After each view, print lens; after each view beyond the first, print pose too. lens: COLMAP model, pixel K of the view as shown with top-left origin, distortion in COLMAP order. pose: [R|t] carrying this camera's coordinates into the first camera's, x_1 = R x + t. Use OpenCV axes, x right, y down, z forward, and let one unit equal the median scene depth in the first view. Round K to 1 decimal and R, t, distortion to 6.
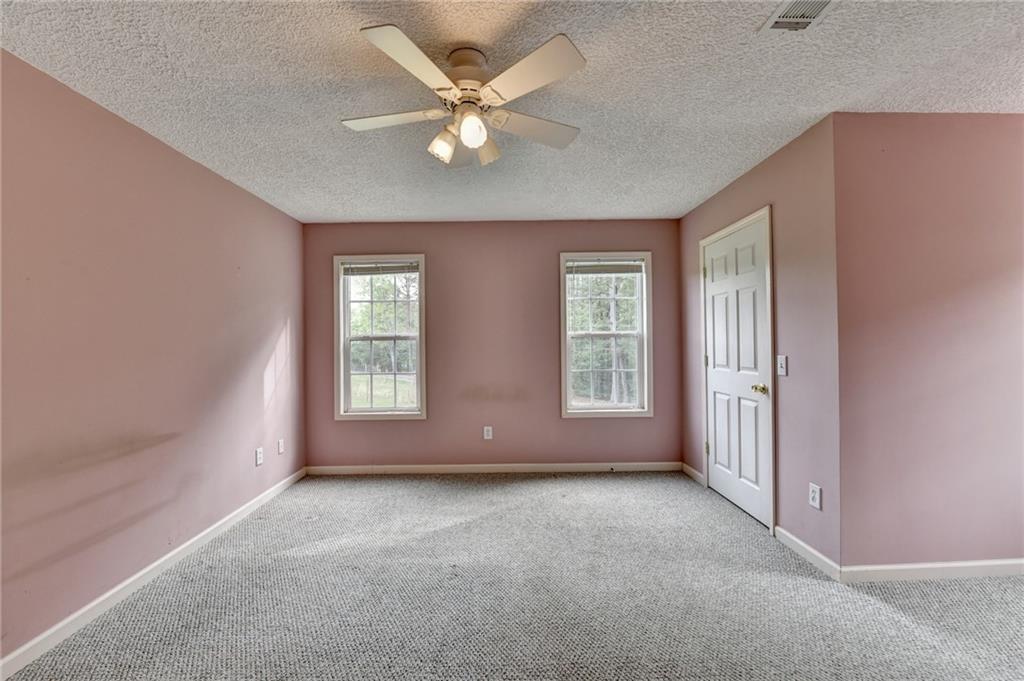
lens RADIAL K [[413.6, 0, 500.1], [0, 413.6, 342.3], [0, 0, 1]] dist [-0.017419, -0.000512]
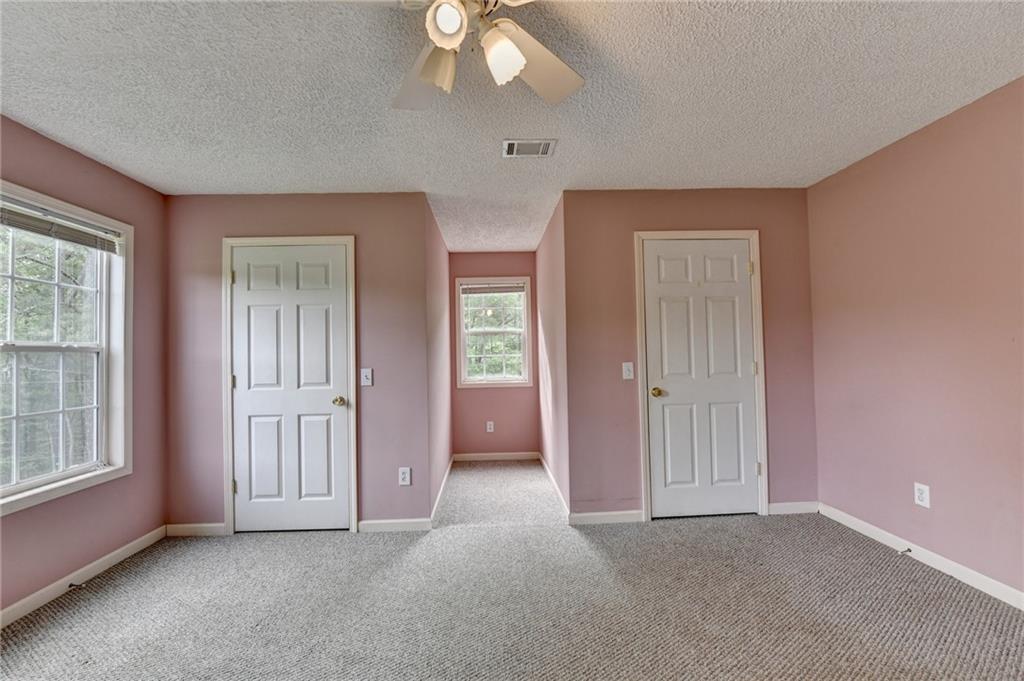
lens RADIAL K [[410.0, 0, 507.4], [0, 410.0, 342.2], [0, 0, 1]] dist [-0.017744, -0.000513]
pose [[-0.045494, 0.040897, 0.998127, -0.372122], [0.019192, 0.999013, -0.040059, 0.009157], [-0.998780, 0.017333, -0.046234, 0.502207]]
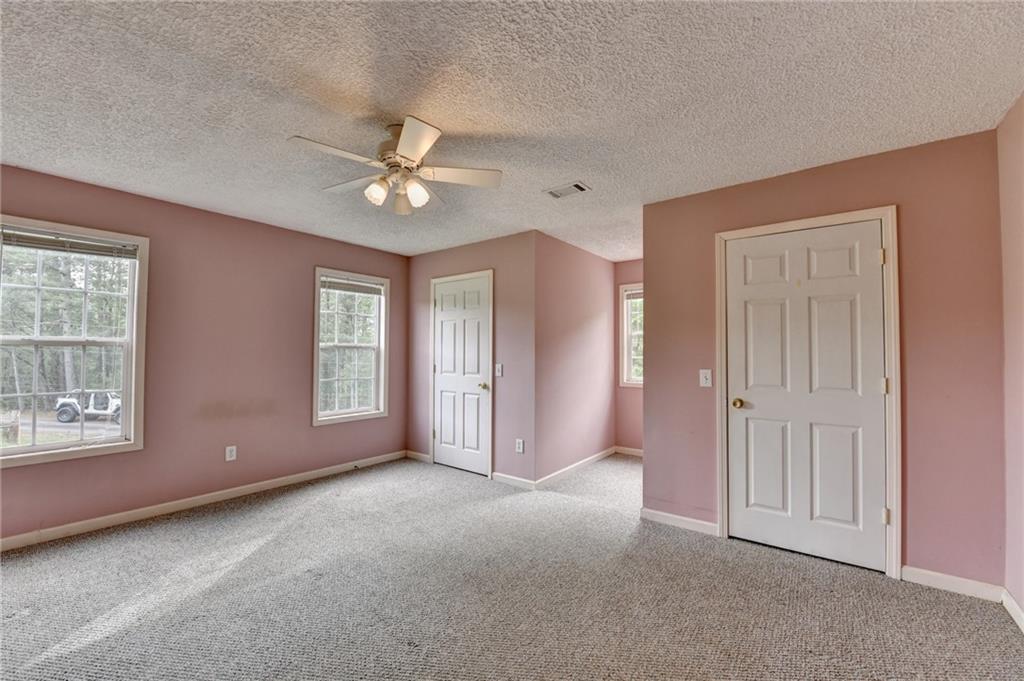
lens RADIAL K [[414.8, 0, 507.1], [0, 414.8, 341.4], [0, 0, 1]] dist [-0.016224, -0.000760]
pose [[0.611933, 0.036704, 0.790058, -0.447216], [-0.015565, 0.999288, -0.034368, -0.000703], [-0.790757, 0.008733, 0.612069, -0.017835]]
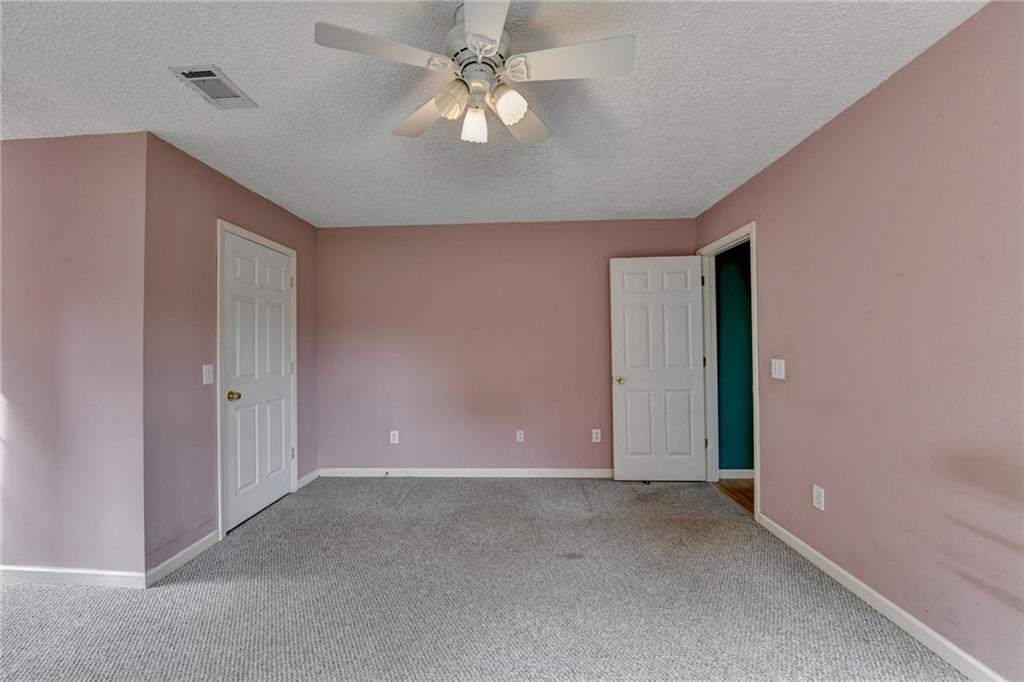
lens RADIAL K [[410.3, 0, 493.9], [0, 410.3, 341.1], [0, 0, 1]] dist [-0.000632, -0.000151]
pose [[-0.997700, 0.026829, 0.062243, -0.077434], [0.025644, 0.999476, -0.019768, 0.007126], [-0.062741, -0.018127, -0.997865, 0.957892]]
